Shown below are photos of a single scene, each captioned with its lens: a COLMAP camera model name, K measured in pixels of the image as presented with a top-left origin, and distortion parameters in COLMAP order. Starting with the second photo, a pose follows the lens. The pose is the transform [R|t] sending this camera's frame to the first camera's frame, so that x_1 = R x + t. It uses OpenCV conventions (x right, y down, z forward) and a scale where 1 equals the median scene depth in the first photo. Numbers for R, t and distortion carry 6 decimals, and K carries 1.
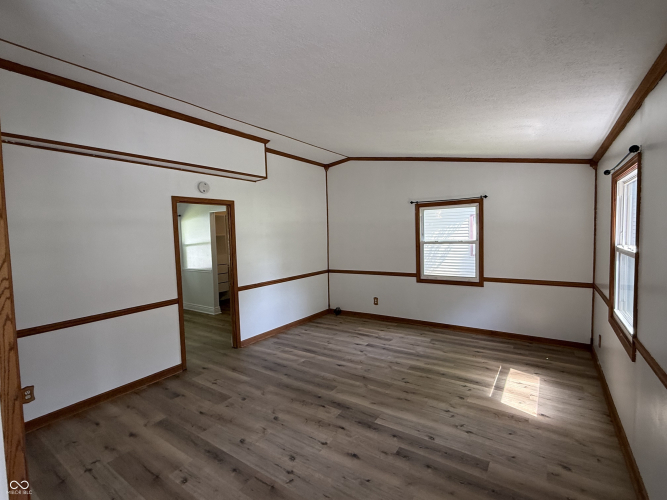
lens RADIAL K [[314.1, 0, 333.1], [0, 314.1, 250.5], [0, 0, 1]] dist [0.002497, 0.000792]
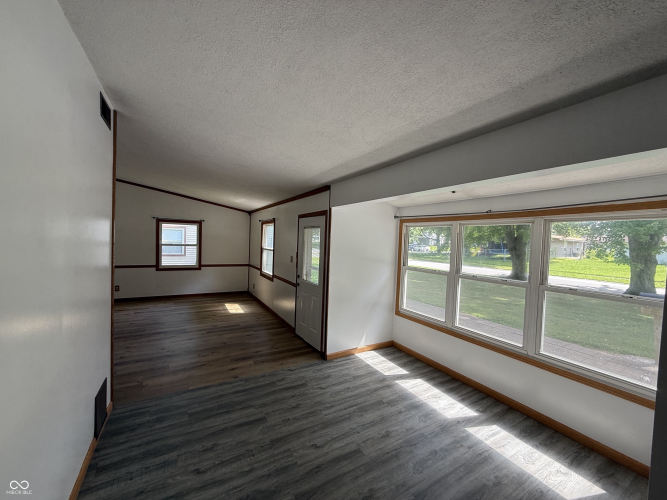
lens RADIAL K [[265.3, 0, 330.4], [0, 265.3, 249.2], [0, 0, 1]] dist [-0.000794, 0.000556]
pose [[0.434075, 0.014847, 0.900755, -0.696244], [0.004038, 0.999822, -0.018426, 0.033161], [-0.900868, 0.011635, 0.433938, -0.410071]]
